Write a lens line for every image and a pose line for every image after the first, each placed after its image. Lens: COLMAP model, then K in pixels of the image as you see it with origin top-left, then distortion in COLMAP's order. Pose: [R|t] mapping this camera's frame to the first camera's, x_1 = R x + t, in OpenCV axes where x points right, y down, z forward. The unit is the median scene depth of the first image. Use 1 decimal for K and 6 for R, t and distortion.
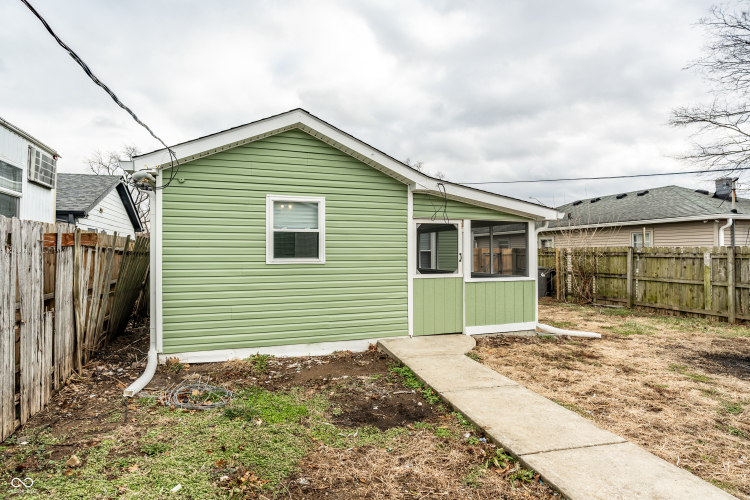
lens RADIAL K [[412.5, 0, 375.0], [0, 412.5, 250.0], [0, 0, 1]] dist [0.000100, 0.000112]
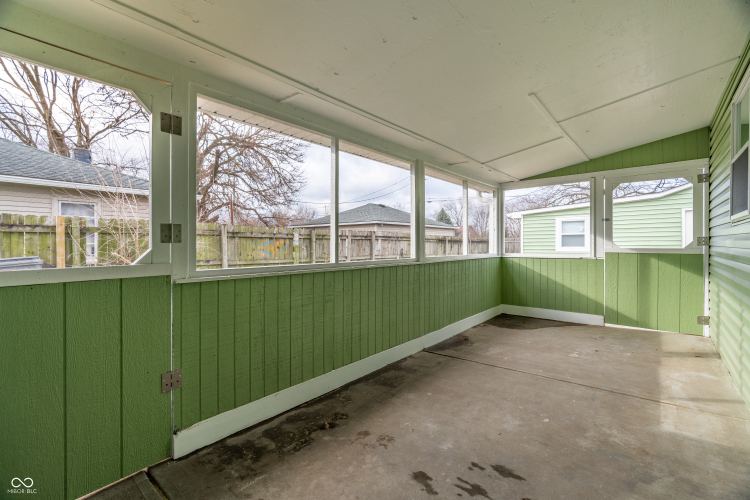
lens RADIAL K [[337.7, 0, 377.0], [0, 337.7, 243.7], [0, 0, 1]] dist [0.000491, 0.000225]
pose [[-0.510714, 0.005454, 0.859733, -0.098827], [-0.002948, 0.999963, -0.008094, 0.043494], [-0.859746, -0.006668, -0.510679, 1.353836]]
